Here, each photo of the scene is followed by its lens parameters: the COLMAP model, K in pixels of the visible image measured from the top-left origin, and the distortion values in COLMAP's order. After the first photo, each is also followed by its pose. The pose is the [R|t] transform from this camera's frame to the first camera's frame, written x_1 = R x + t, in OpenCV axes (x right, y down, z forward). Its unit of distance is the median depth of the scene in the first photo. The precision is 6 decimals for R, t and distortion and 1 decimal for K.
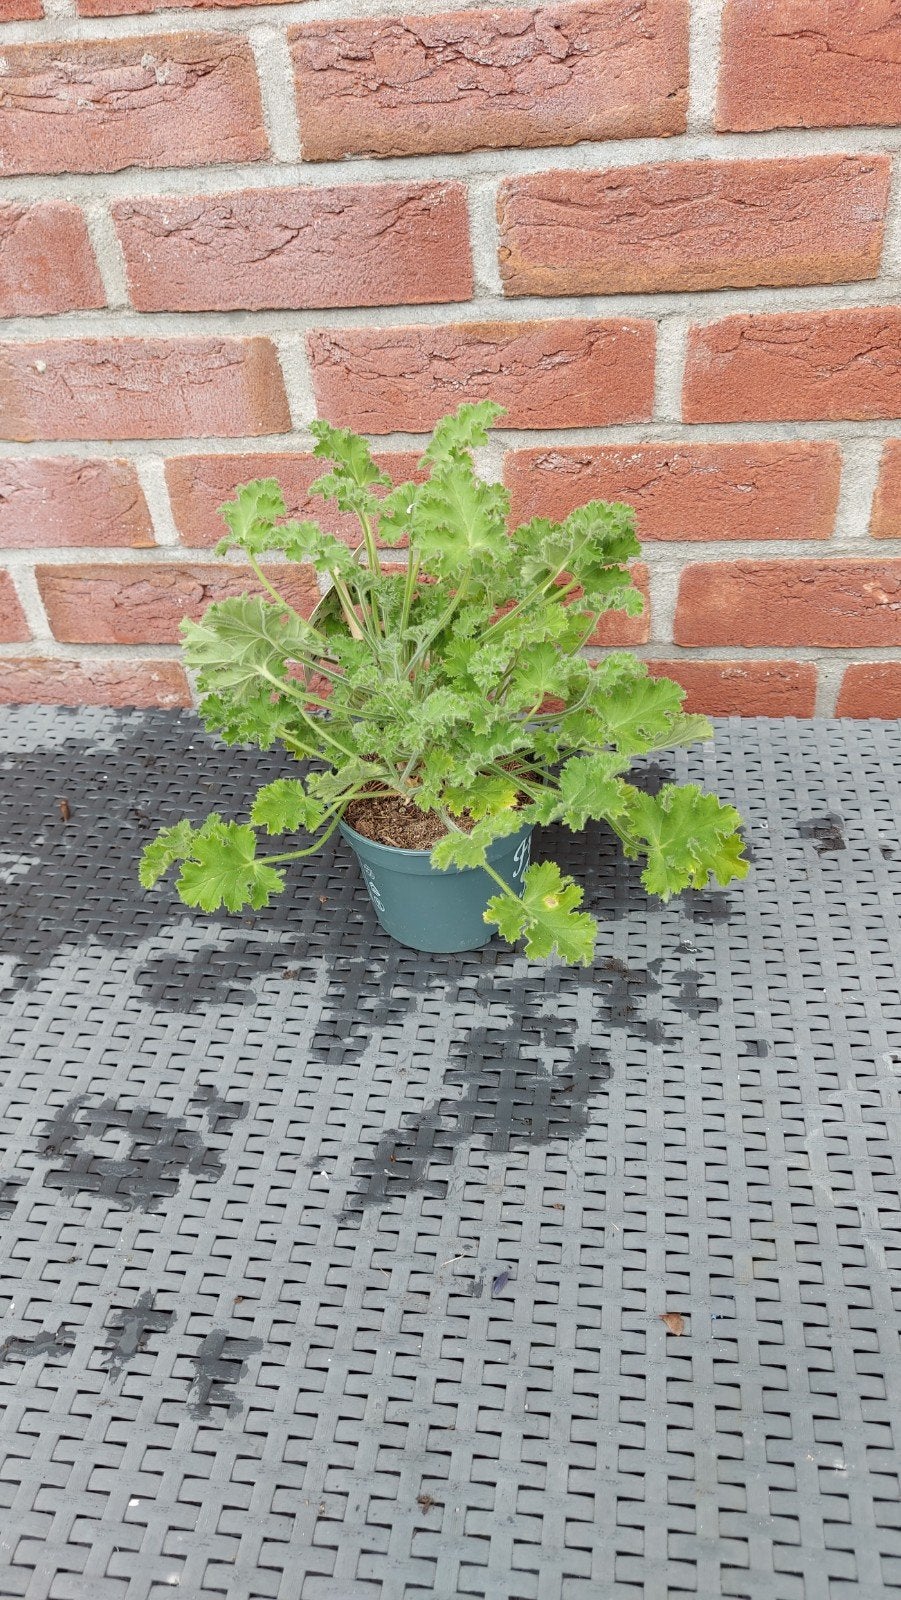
lens RADIAL K [[1130.1, 0, 450.5], [0, 1130.1, 800.0], [0, 0, 1]] dist [0.037566, -0.074097]
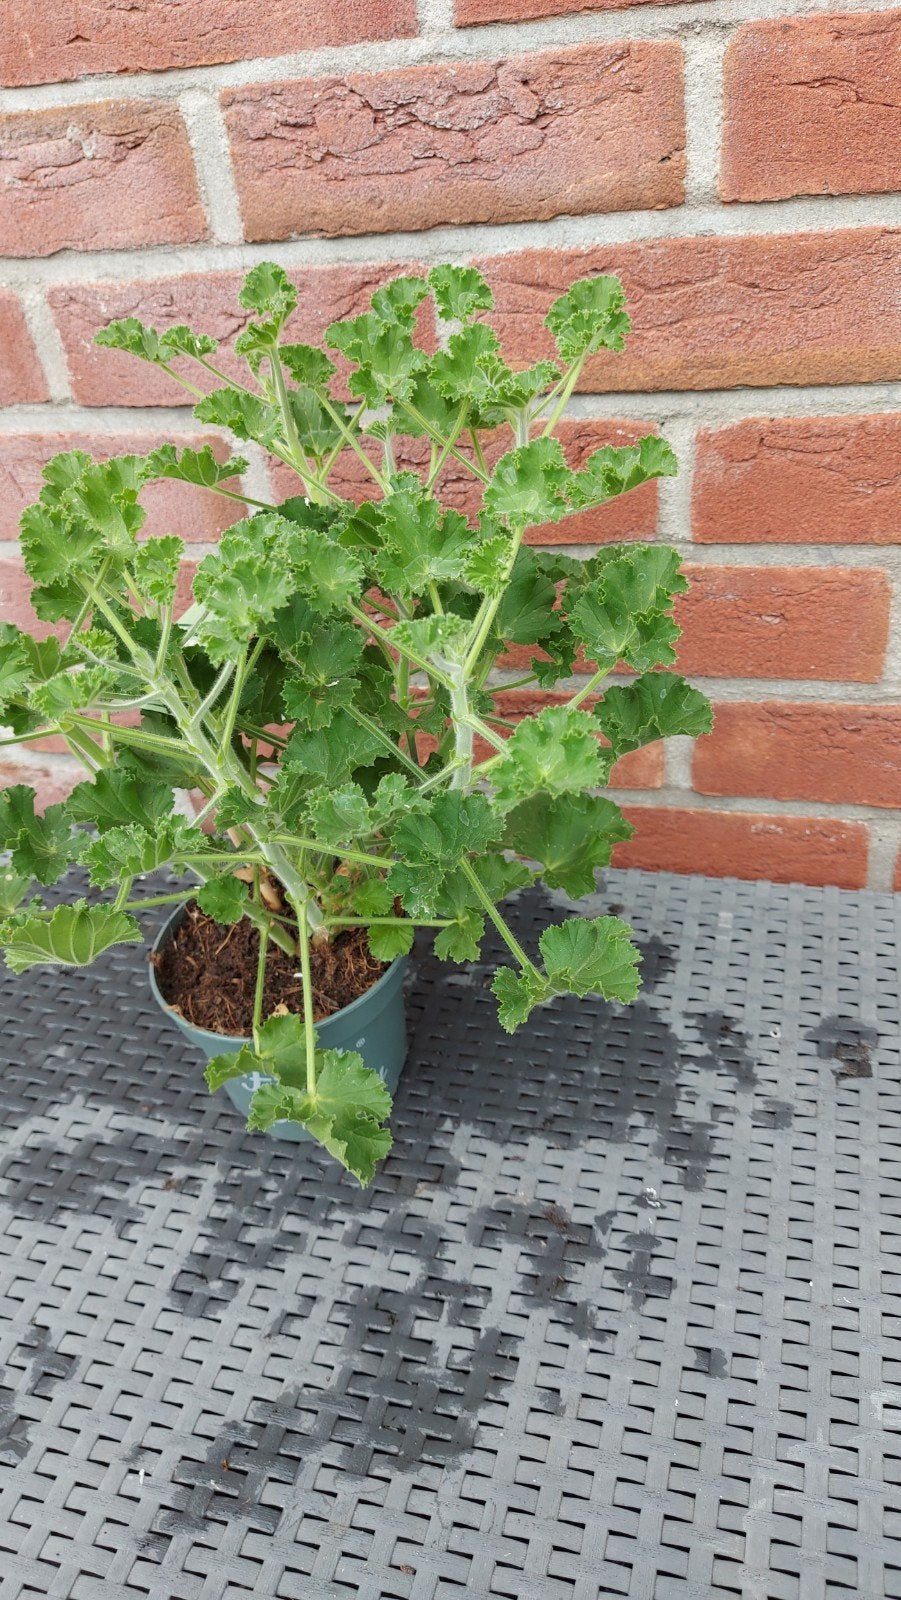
lens RADIAL K [[1138.5, 0, 450.5], [0, 1138.5, 800.0], [0, 0, 1]] dist [0.028460, -0.071257]
pose [[0.990577, 0.050460, -0.127320, 0.161815], [-0.055673, 0.997736, -0.037722, -0.114297], [0.125128, 0.044455, 0.991144, 0.175518]]
